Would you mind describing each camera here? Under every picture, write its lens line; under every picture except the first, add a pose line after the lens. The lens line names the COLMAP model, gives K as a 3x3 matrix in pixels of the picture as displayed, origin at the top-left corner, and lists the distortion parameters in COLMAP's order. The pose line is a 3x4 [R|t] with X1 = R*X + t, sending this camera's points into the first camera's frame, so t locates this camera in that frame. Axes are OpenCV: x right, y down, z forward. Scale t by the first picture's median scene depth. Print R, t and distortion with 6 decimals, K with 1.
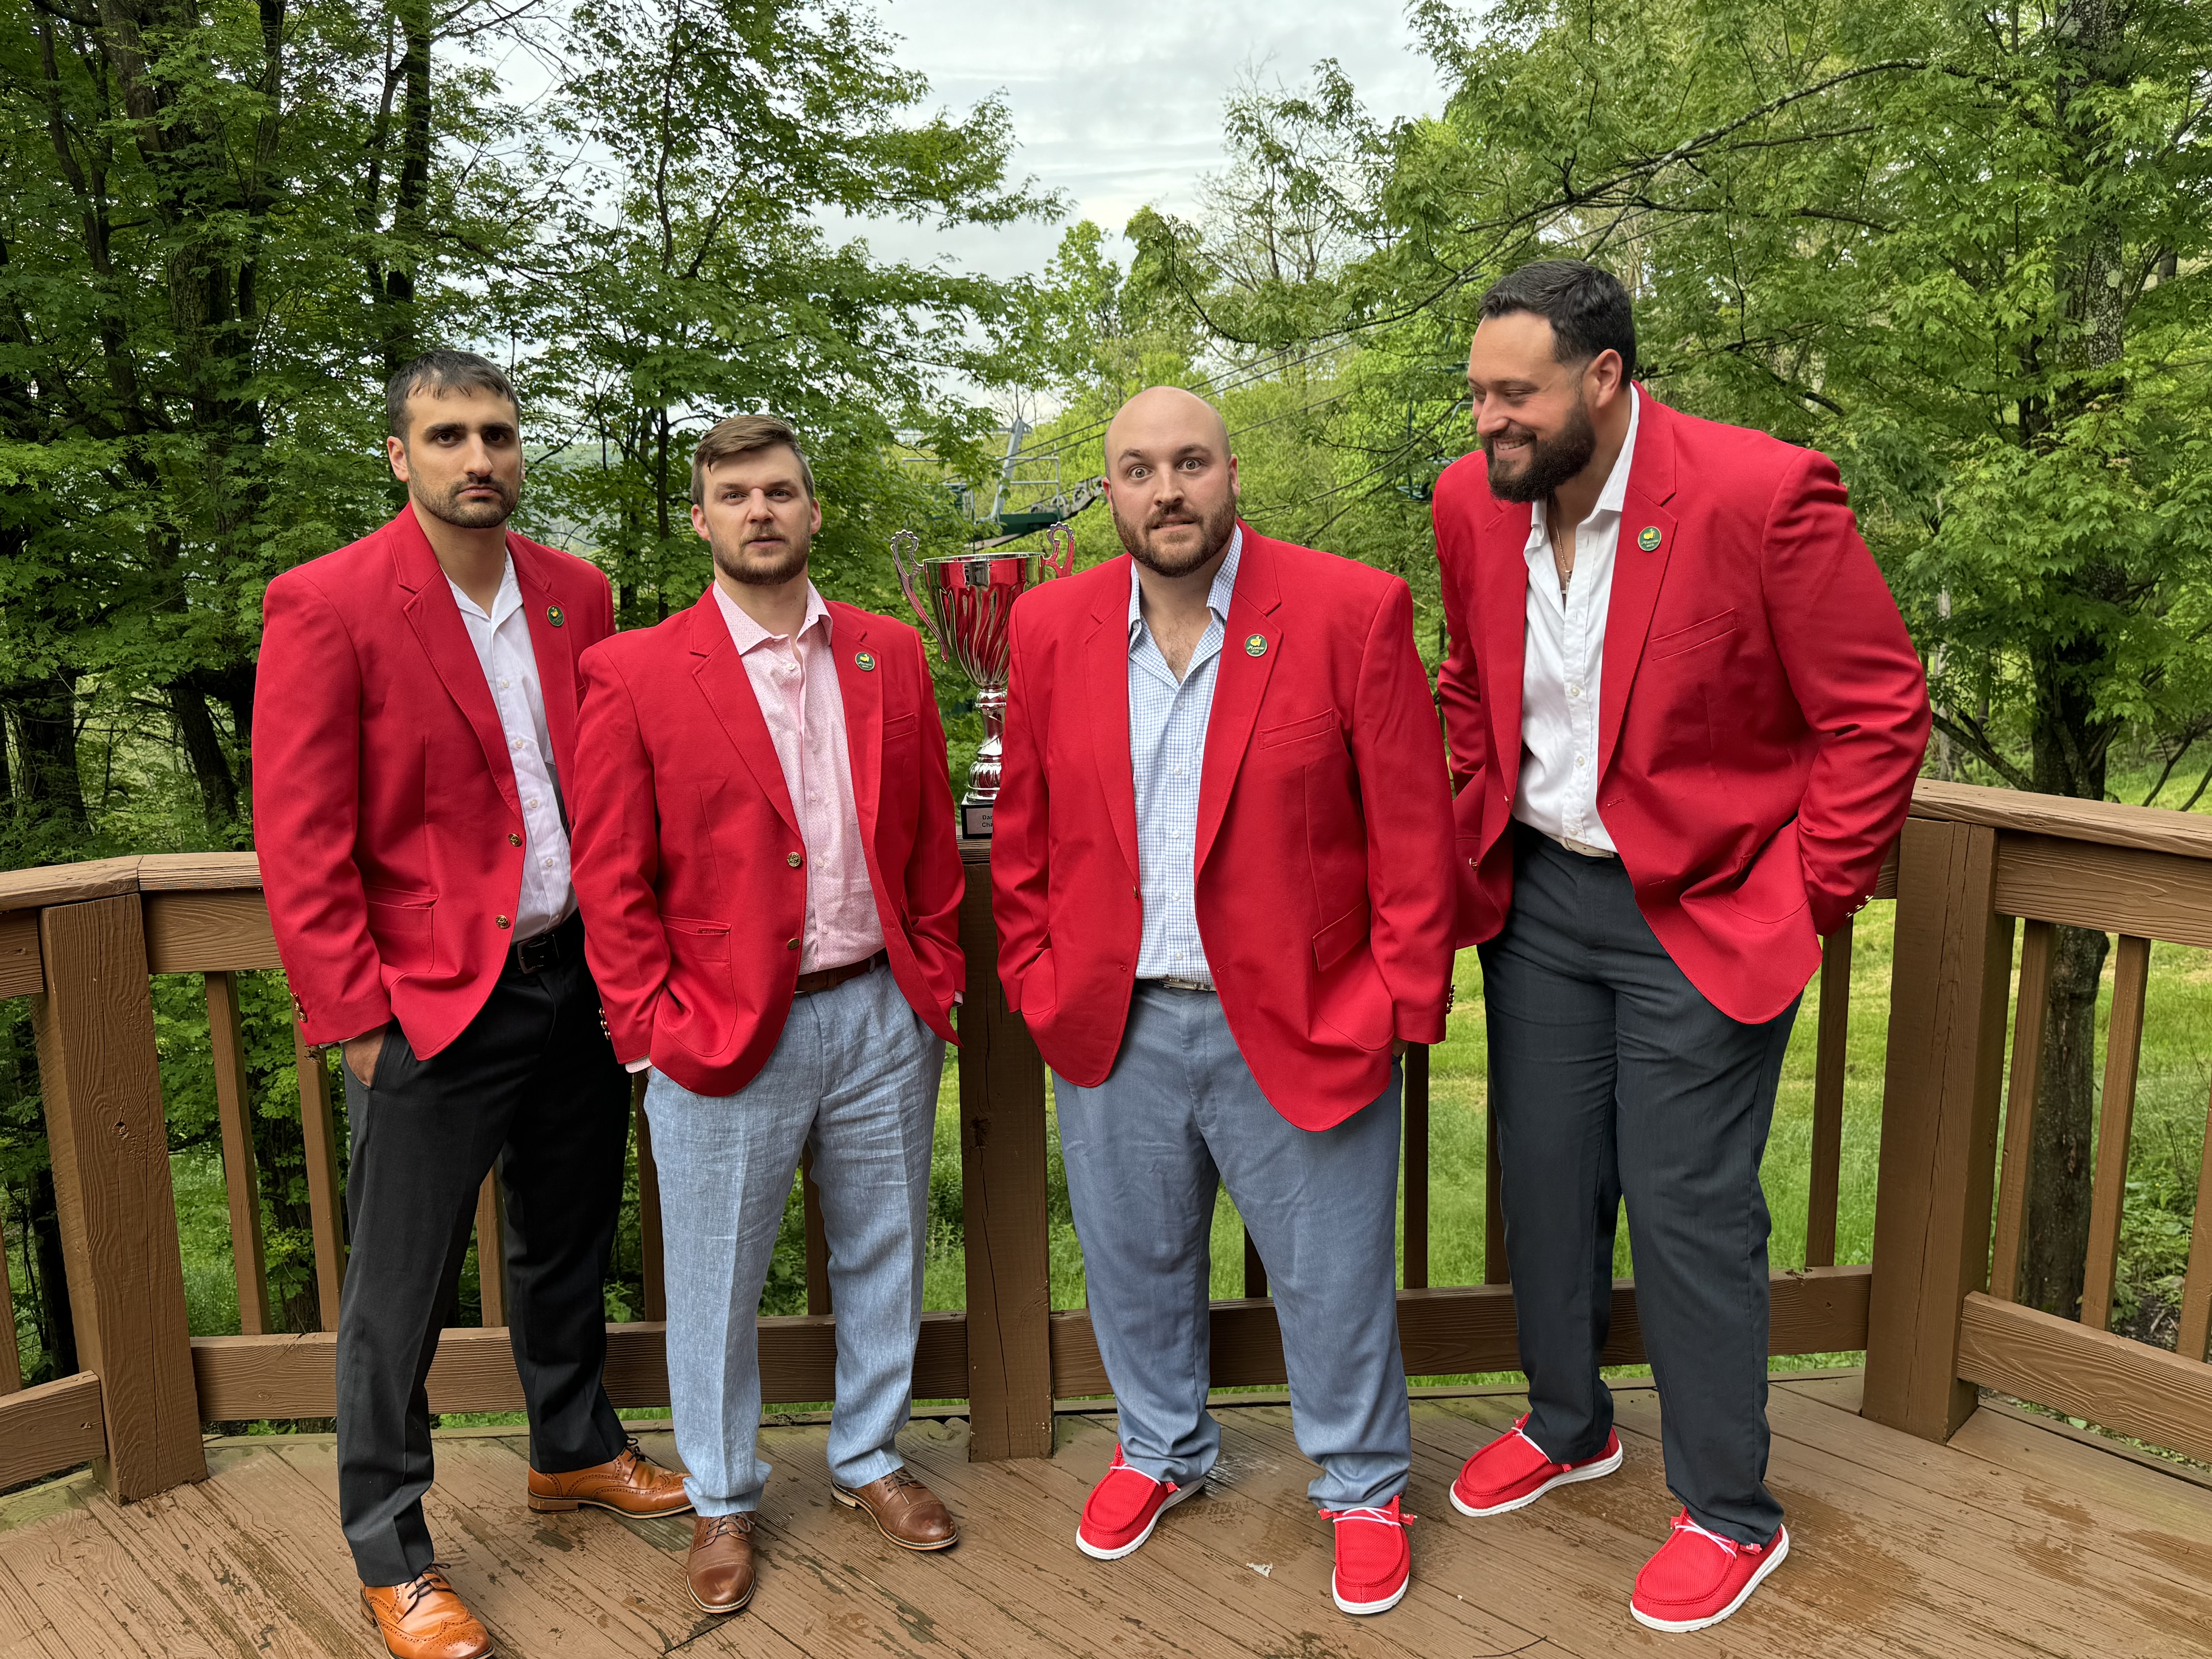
lens RADIAL K [[1863.8, 0, 1110.0], [0, 1863.8, 845.1], [0, 0, 1]] dist [0.064323, -0.092954]
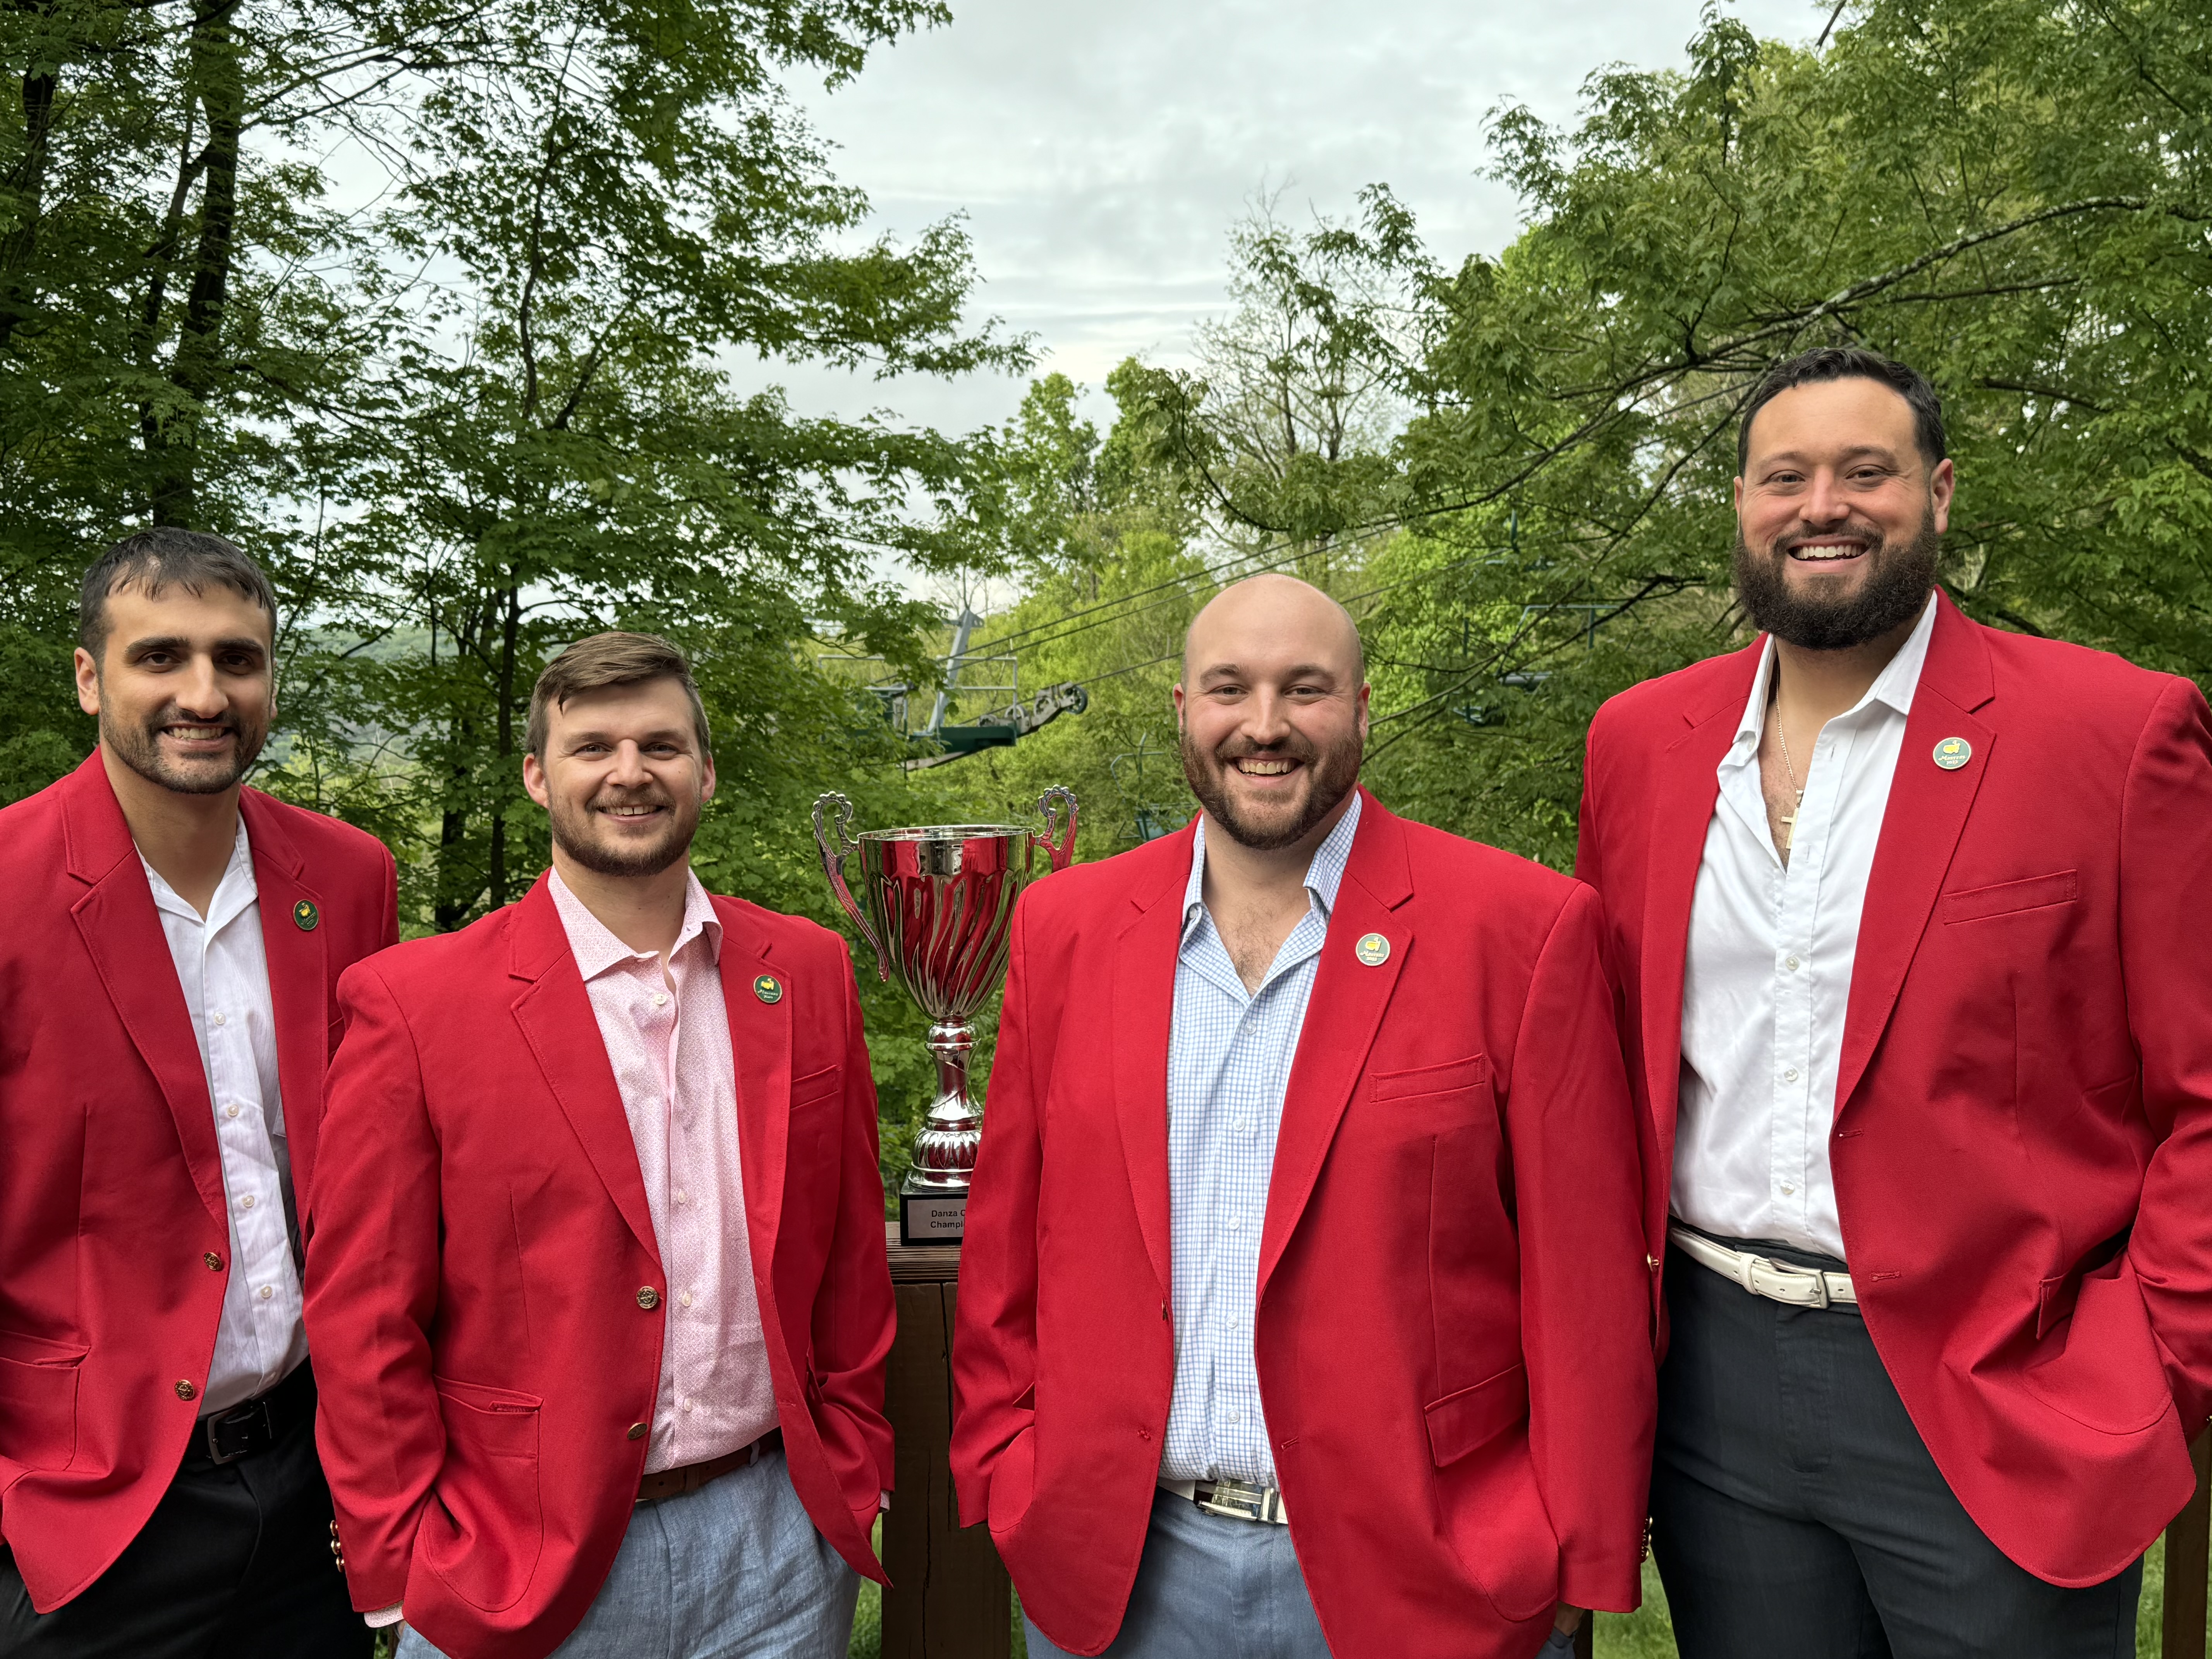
lens RADIAL K [[2380.9, 0, 1105.9], [0, 2380.9, 834.2], [0, 0, 1]] dist [0.095404, 0.000000]
pose [[0.999645, 0.023011, 0.013442, -0.004795], [-0.021056, 0.991174, -0.130885, -0.009361], [-0.016335, 0.130555, 0.991306, 0.028982]]
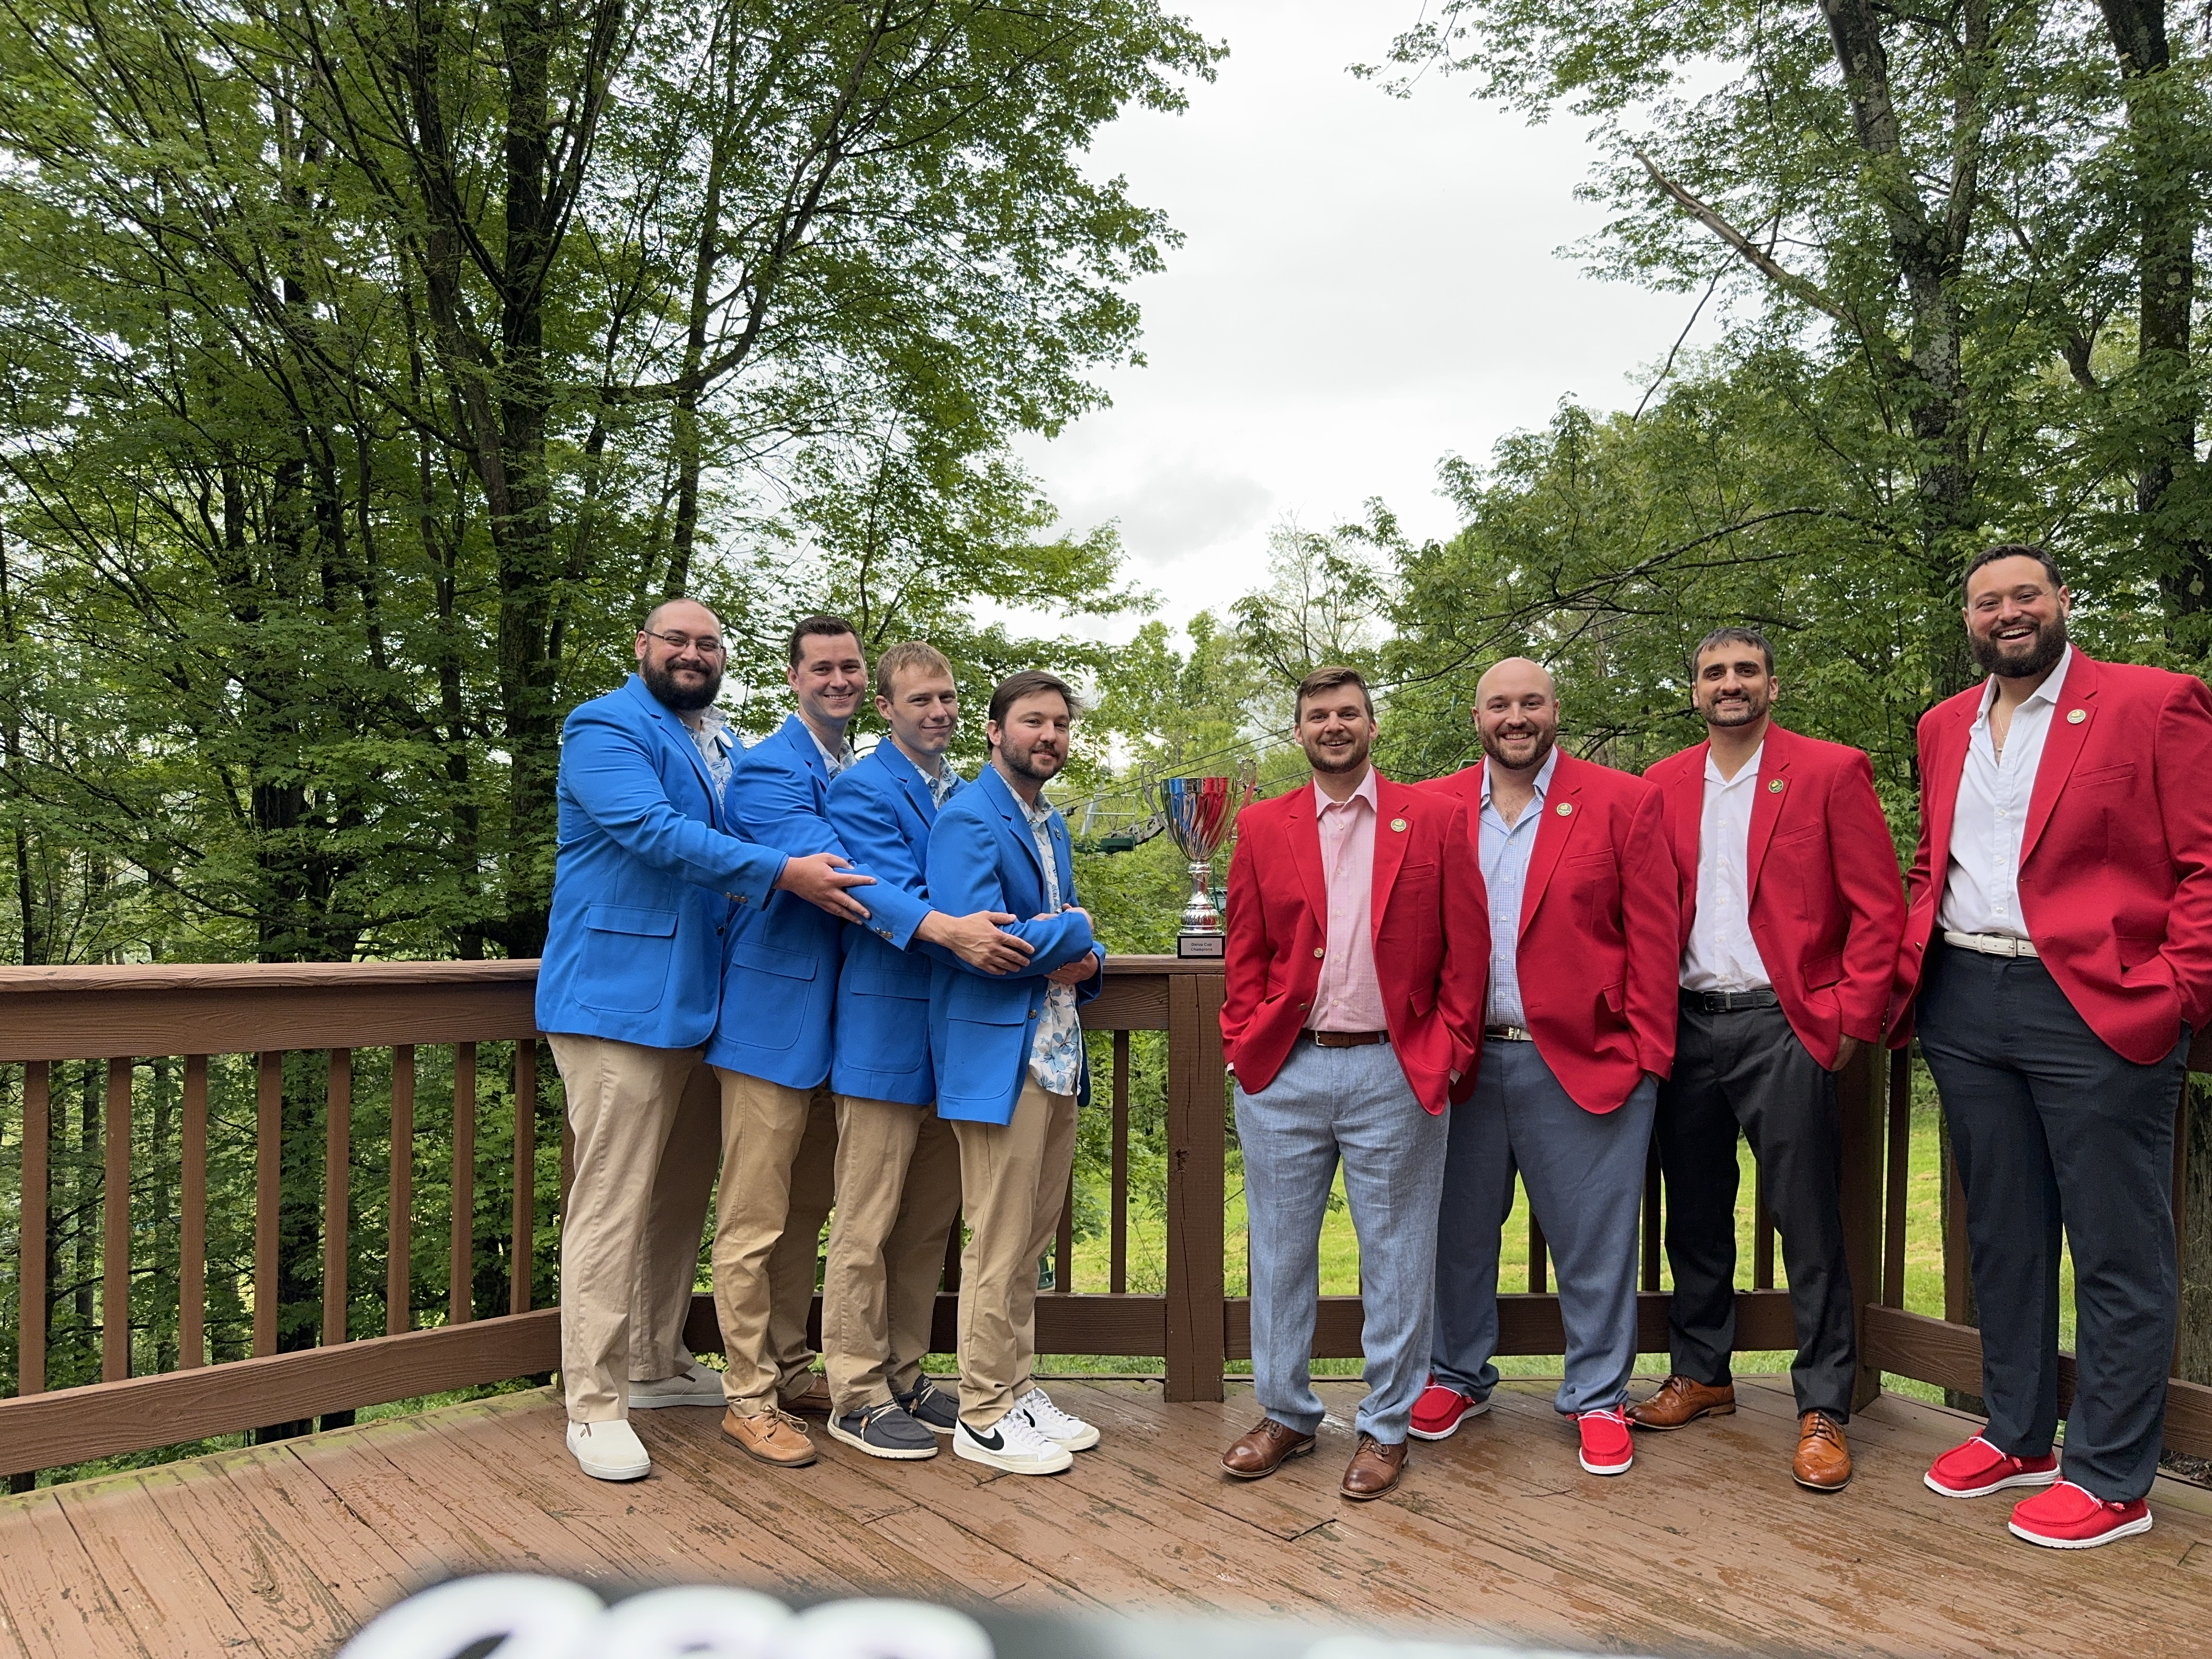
lens RADIAL K [[1580.1, 0, 1103.7], [0, 1580.1, 838.0], [0, 0, 1]] dist [0.046833, -0.052518]
pose [[0.998778, 0.033183, -0.036615, -0.023344], [-0.039399, 0.981988, -0.184788, 0.033807], [0.029823, 0.186005, 0.982096, -0.068248]]
